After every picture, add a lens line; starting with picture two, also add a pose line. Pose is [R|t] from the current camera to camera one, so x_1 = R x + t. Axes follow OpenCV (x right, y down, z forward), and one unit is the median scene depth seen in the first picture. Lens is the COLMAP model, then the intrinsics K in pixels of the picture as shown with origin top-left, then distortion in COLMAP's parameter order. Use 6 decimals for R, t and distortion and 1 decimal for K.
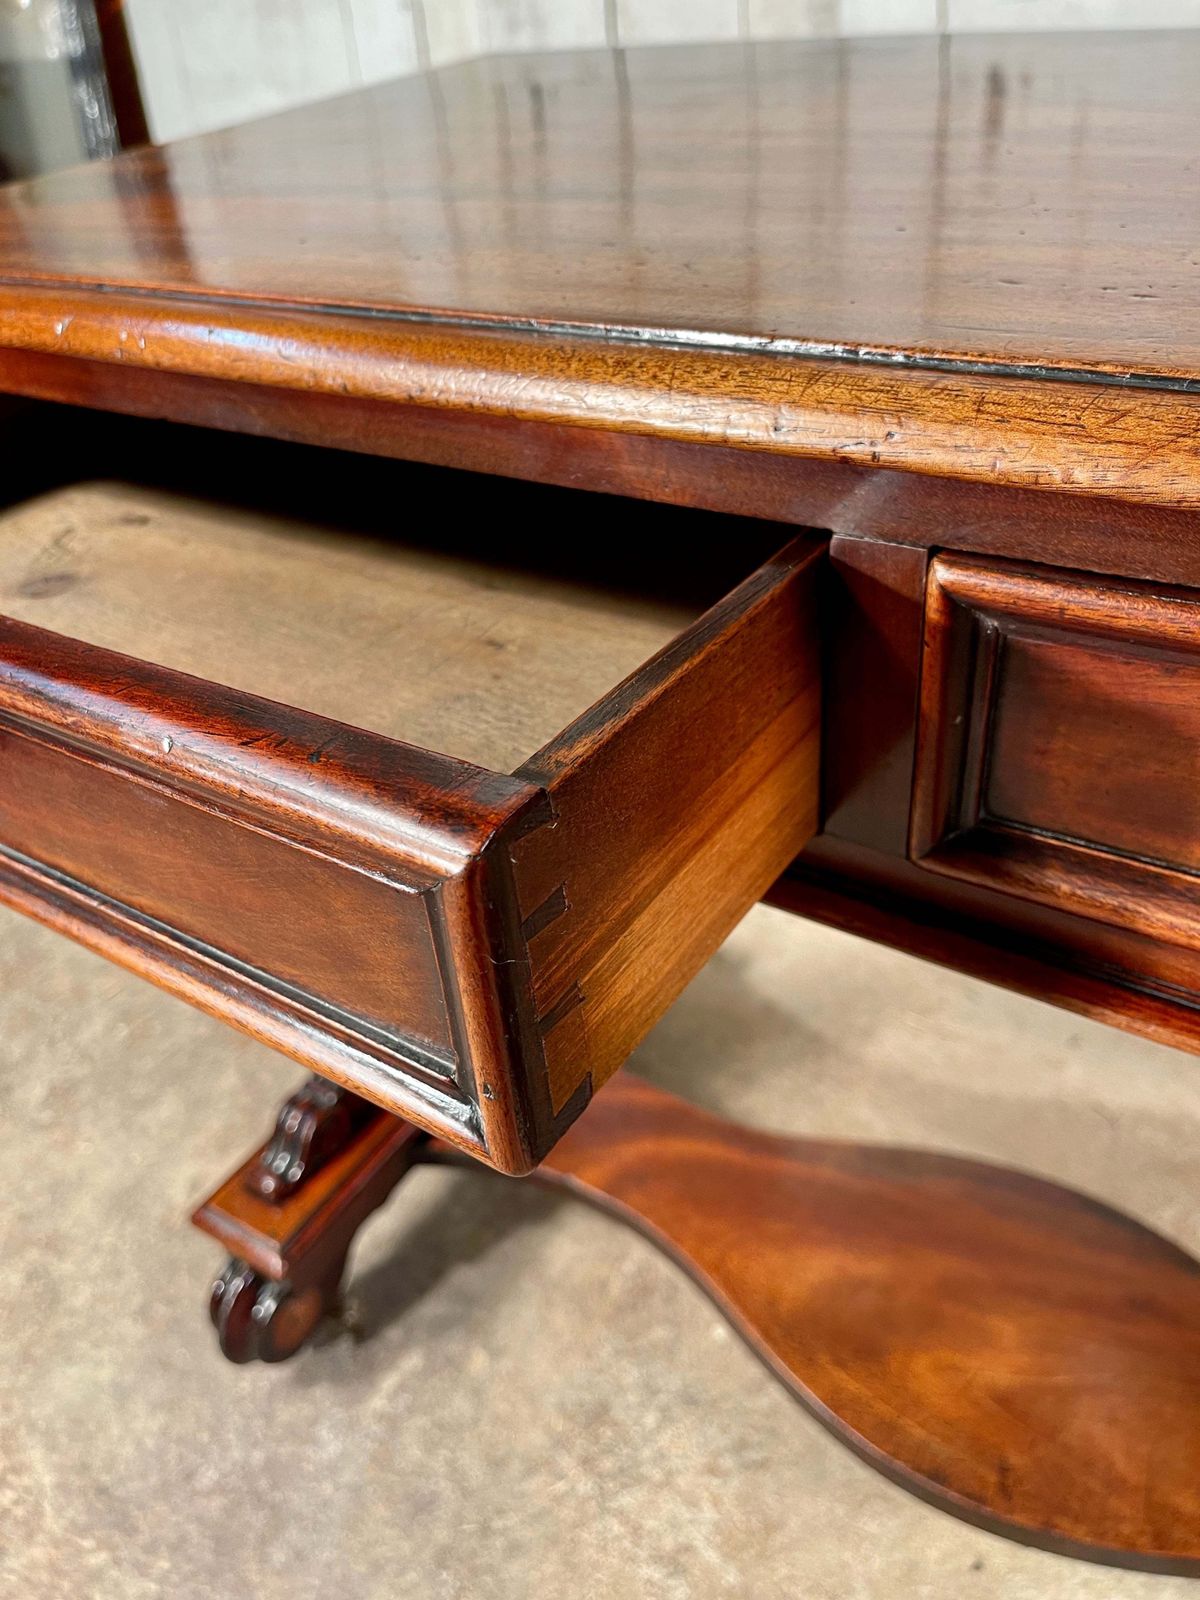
lens RADIAL K [[1215.4, 0, 602.1], [0, 1215.4, 802.4], [0, 0, 1]] dist [0.072111, -0.097053]
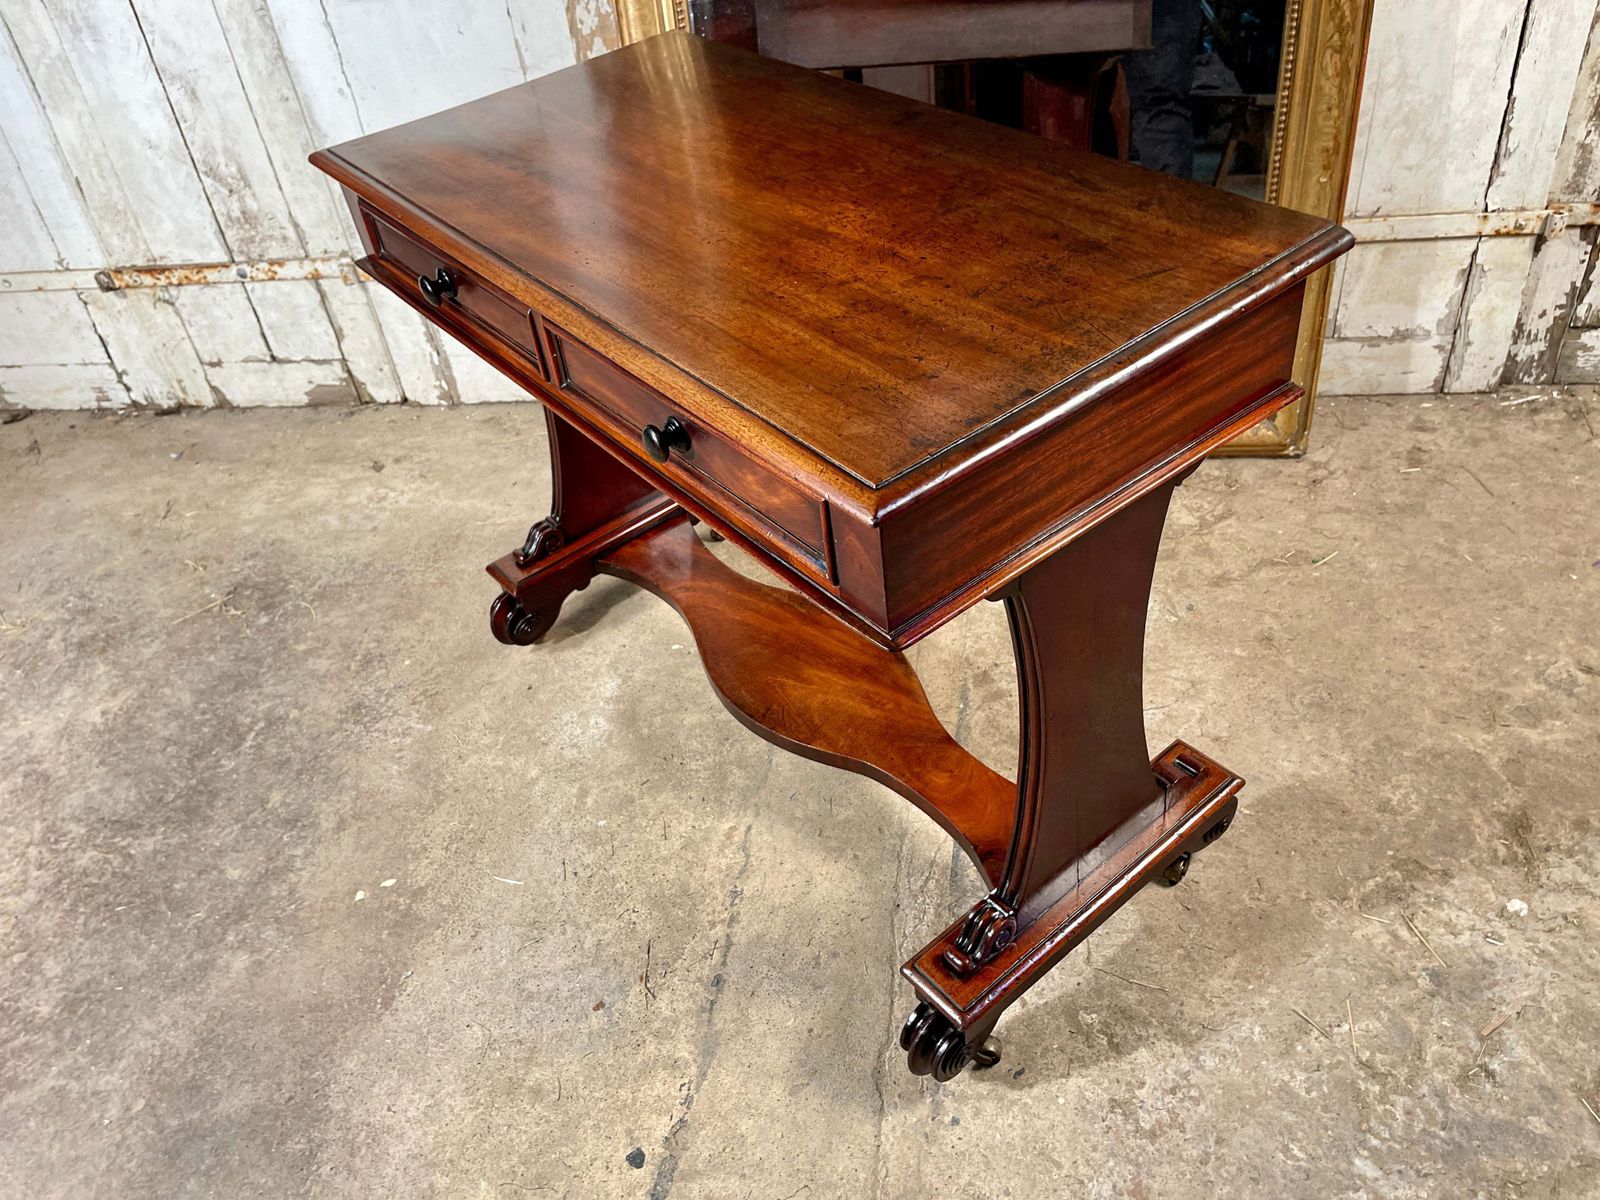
lens RADIAL K [[1215.4, 0, 808.9], [0, 1215.4, 608.2], [0, 0, 1]] dist [0.072111, -0.097053]
pose [[0.890530, -0.307150, 0.335582, 0.032660], [0.291804, 0.951587, 0.096608, 0.354239], [-0.349009, 0.011892, 0.937044, -1.257899]]
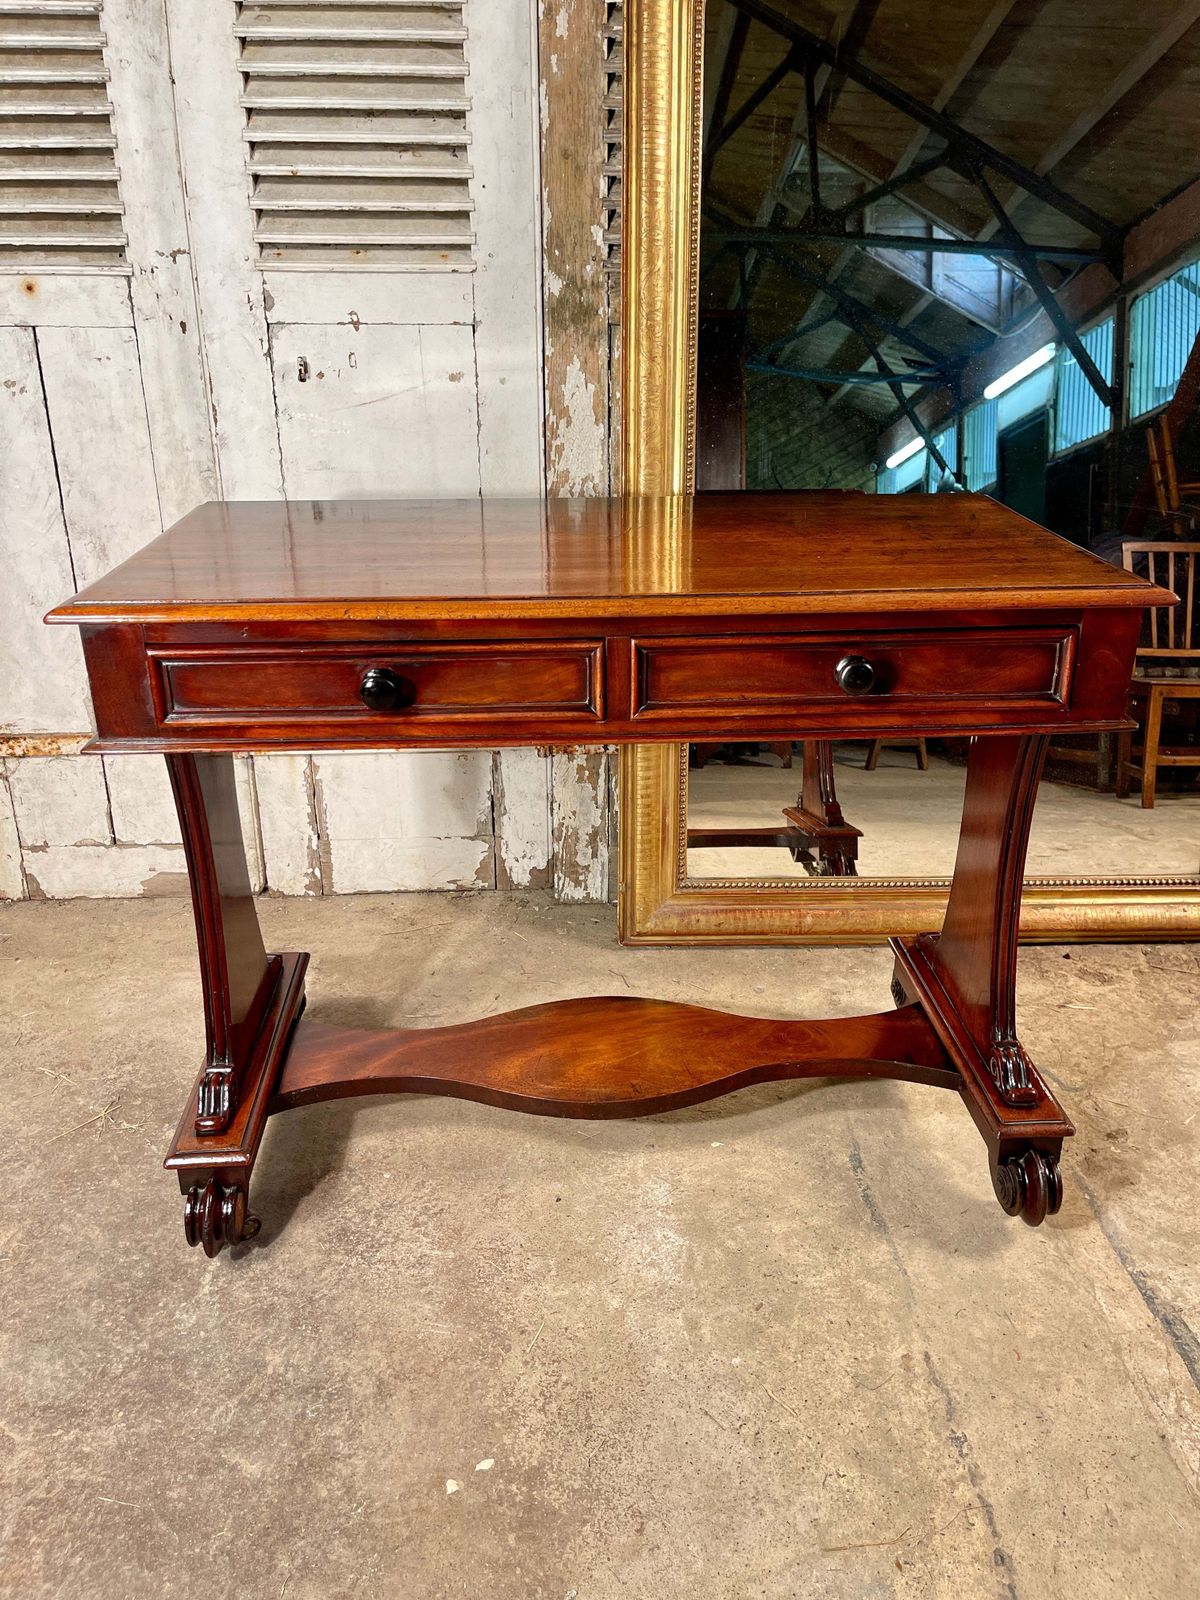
lens RADIAL K [[1215.4, 0, 593.5], [0, 1215.4, 803.2], [0, 0, 1]] dist [0.072111, -0.097053]
pose [[0.793609, -0.166932, 0.585079, -0.608826], [0.298570, 0.944728, -0.135440, 0.268531], [-0.530132, 0.282173, 0.799586, -0.684127]]
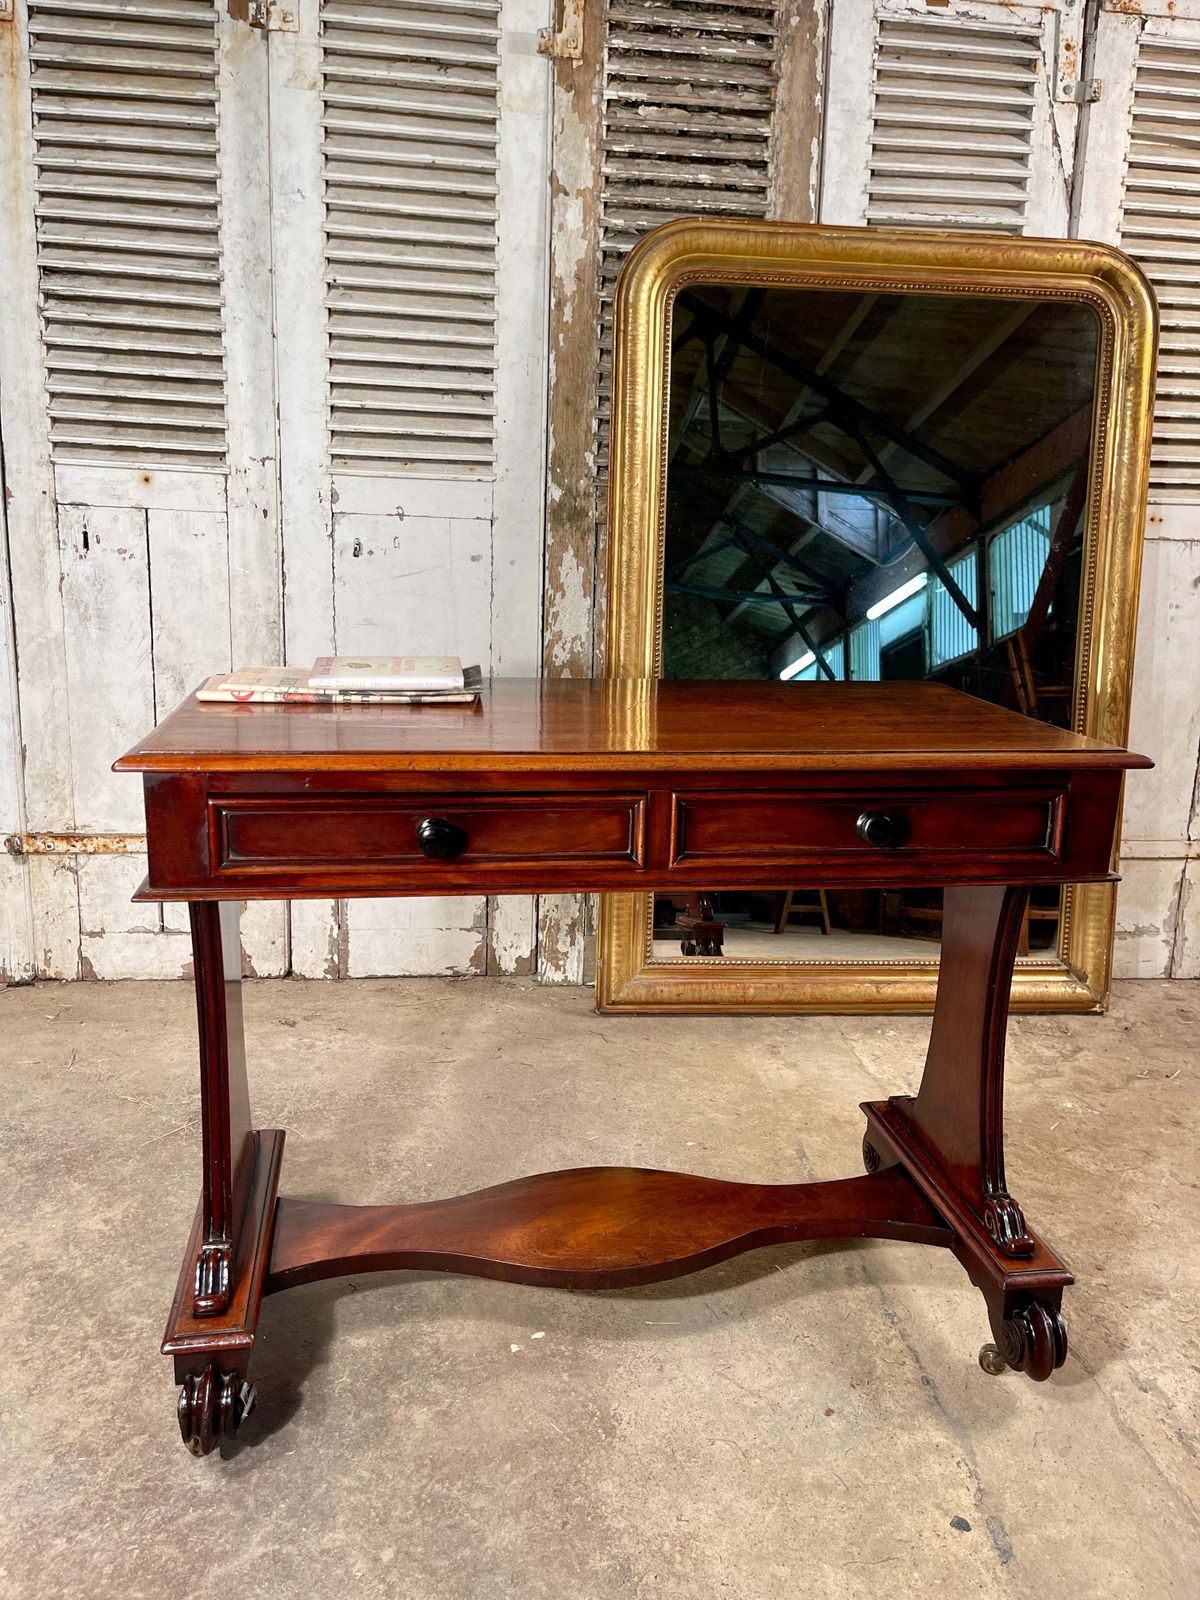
lens RADIAL K [[1215.4, 0, 593.2], [0, 1215.4, 812.7], [0, 0, 1]] dist [0.072111, -0.097053]
pose [[0.742388, -0.058188, 0.667438, -1.105903], [0.304679, 0.916568, -0.258985, 0.526560], [-0.596683, 0.395622, 0.698178, -0.910338]]
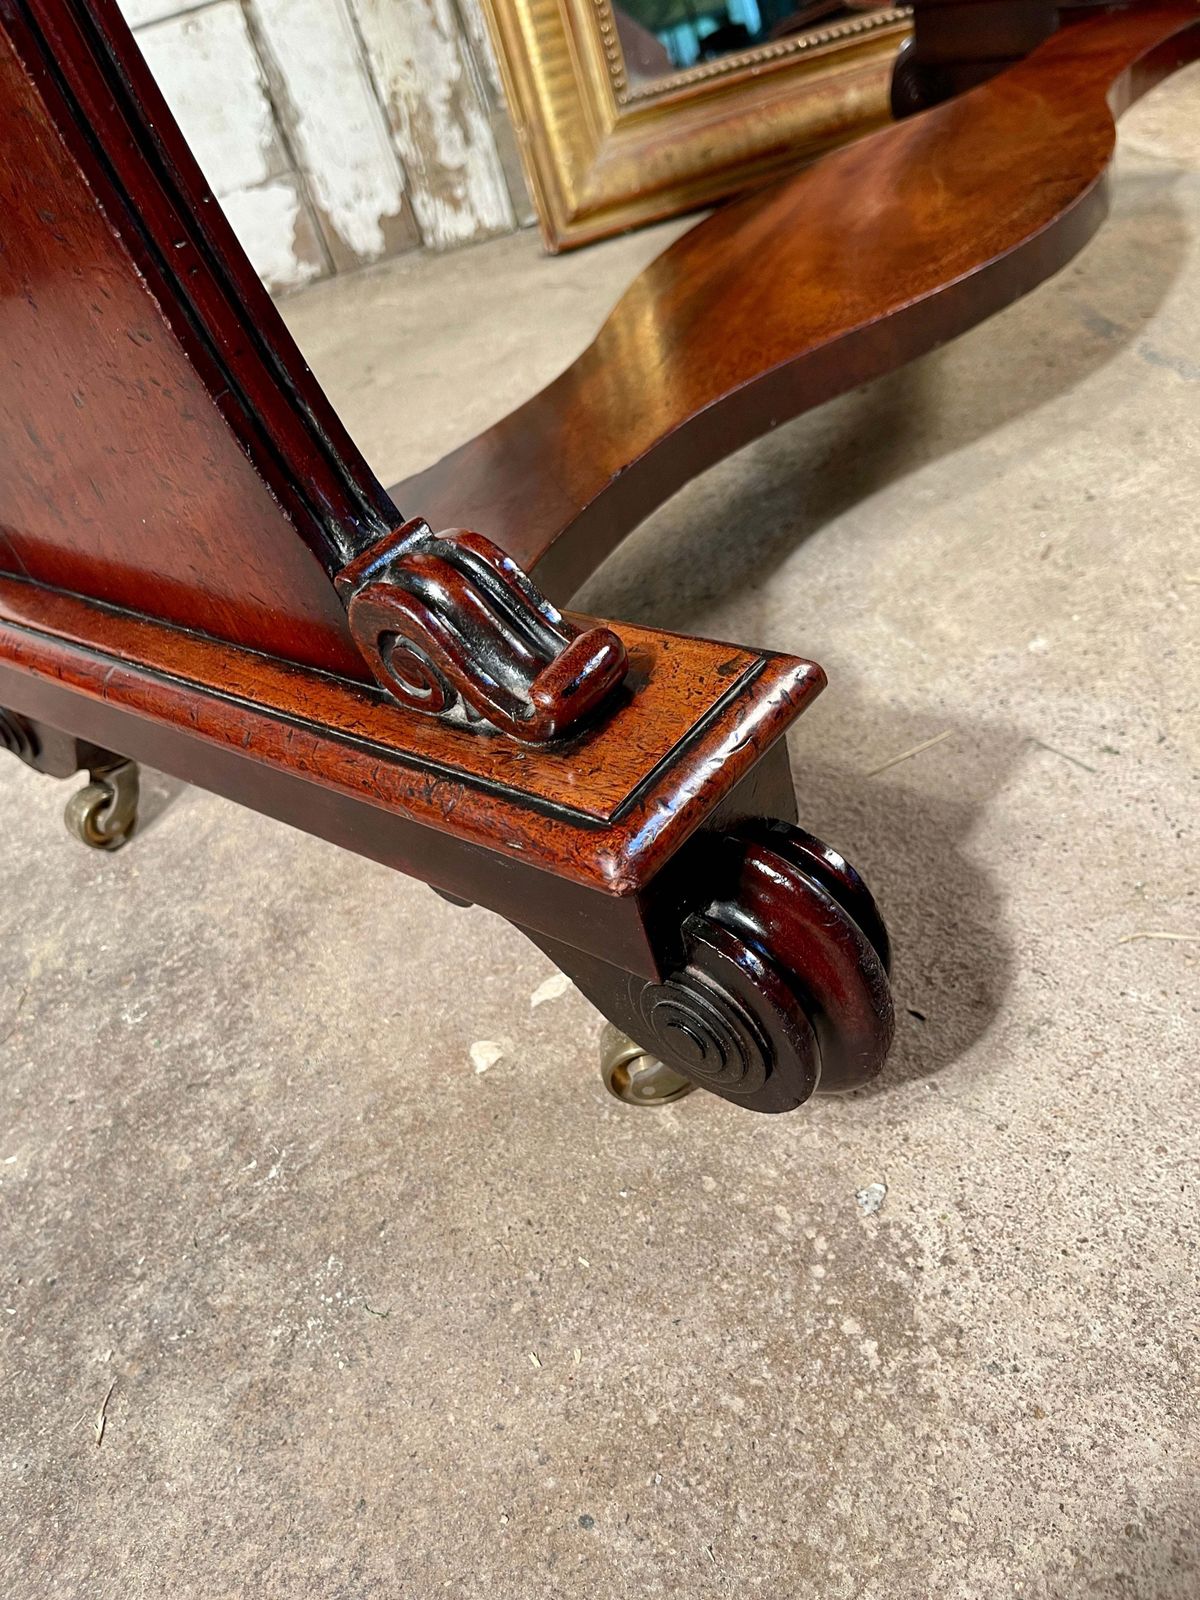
lens RADIAL K [[1215.4, 0, 598.6], [0, 1215.4, 830.1], [0, 0, 1]] dist [0.072111, -0.097053]
pose [[0.672525, -0.538155, 0.508034, -0.260750], [0.566613, 0.816014, 0.114324, 0.625223], [-0.476087, 0.210973, 0.853716, 0.167621]]
